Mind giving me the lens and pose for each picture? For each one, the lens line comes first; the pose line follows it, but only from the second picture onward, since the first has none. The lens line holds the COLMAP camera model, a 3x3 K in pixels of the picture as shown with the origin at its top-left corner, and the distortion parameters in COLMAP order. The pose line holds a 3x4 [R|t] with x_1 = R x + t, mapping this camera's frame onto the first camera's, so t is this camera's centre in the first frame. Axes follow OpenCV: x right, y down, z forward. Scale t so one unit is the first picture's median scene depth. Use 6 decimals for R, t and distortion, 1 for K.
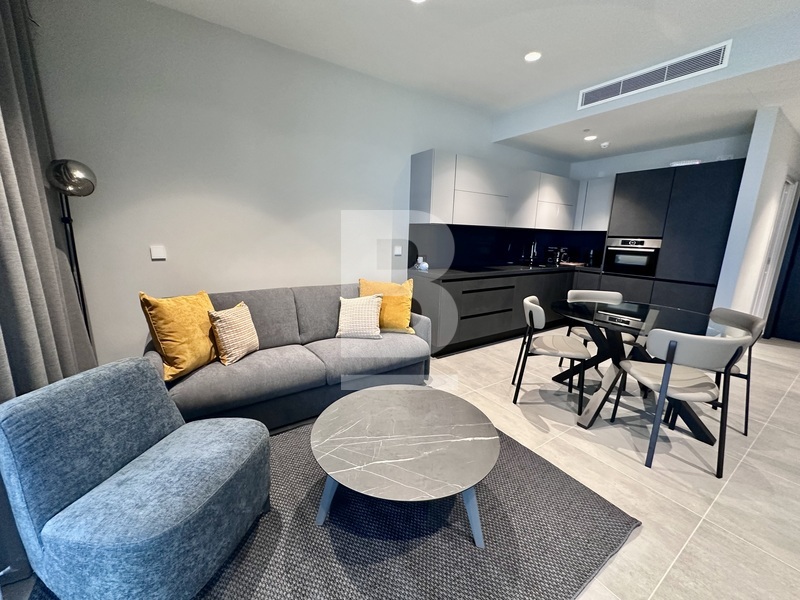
lens RADIAL K [[318.4, 0, 400.0], [0, 318.4, 300.0], [0, 0, 1]] dist [-0.000513, -0.000068]
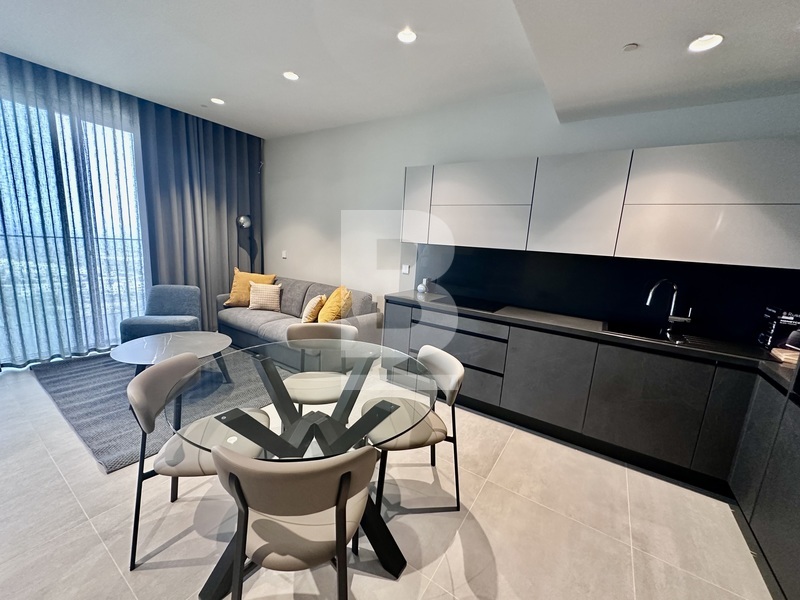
lens RADIAL K [[318.4, 0, 400.0], [0, 318.4, 300.0], [0, 0, 1]] dist [-0.000513, -0.000068]
pose [[0.390990, 0.166454, -0.905218, 1.237744], [-0.237635, 0.968421, 0.075435, -0.176027], [0.889189, 0.185617, 0.418198, 0.766758]]
